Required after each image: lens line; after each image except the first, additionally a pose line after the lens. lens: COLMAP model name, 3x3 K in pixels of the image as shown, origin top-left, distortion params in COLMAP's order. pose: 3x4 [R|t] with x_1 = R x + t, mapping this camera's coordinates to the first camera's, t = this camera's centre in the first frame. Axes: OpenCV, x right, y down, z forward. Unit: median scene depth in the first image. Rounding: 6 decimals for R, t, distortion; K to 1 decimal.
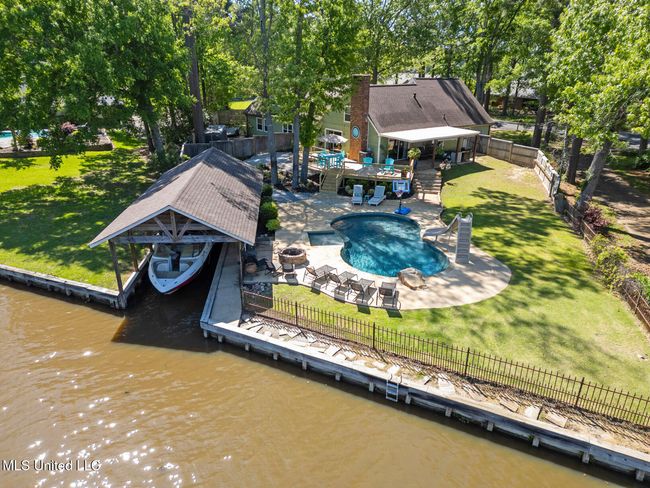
lens RADIAL K [[447.7, 0, 325.0], [0, 447.7, 244.0], [0, 0, 1]] dist [0.078718, -0.064987]
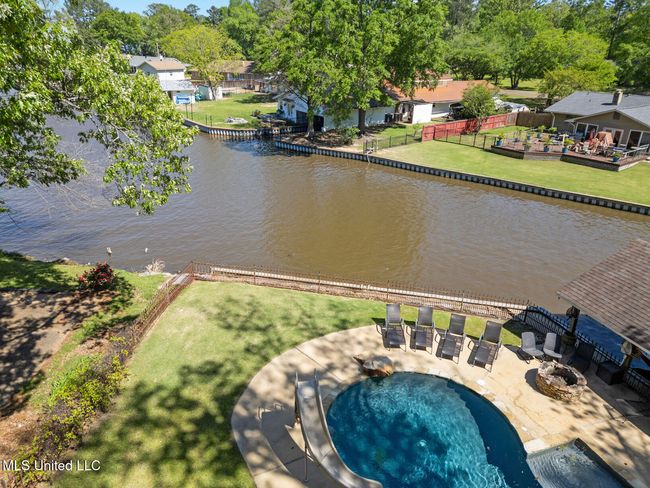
lens RADIAL K [[446.4, 0, 325.0], [0, 446.4, 244.0], [0, 0, 1]] dist [0.047728, -0.029732]
pose [[-0.975093, 0.069950, -0.210479, 0.381972], [-0.101744, 0.702164, 0.704709, -0.535410], [0.197085, 0.708571, -0.677558, 1.220477]]
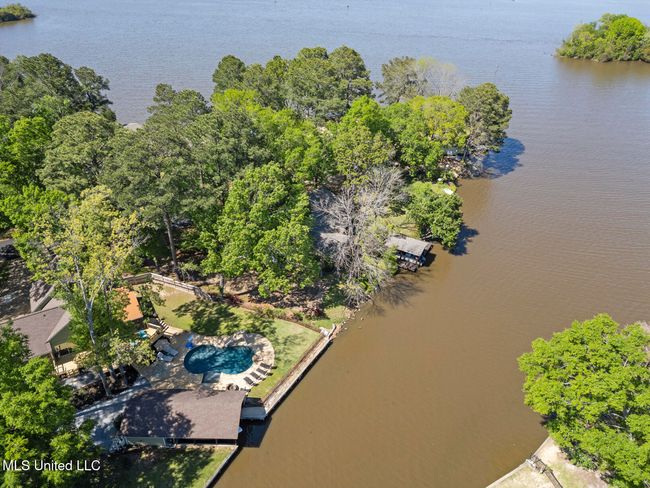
lens RADIAL K [[447.7, 0, 325.0], [0, 447.7, 244.0], [0, 0, 1]] dist [0.078718, -0.064987]
pose [[0.100712, -0.540420, 0.835347, -1.748686], [0.341029, 0.807502, 0.481290, -1.719178], [-0.934642, 0.236406, 0.265624, -0.410598]]
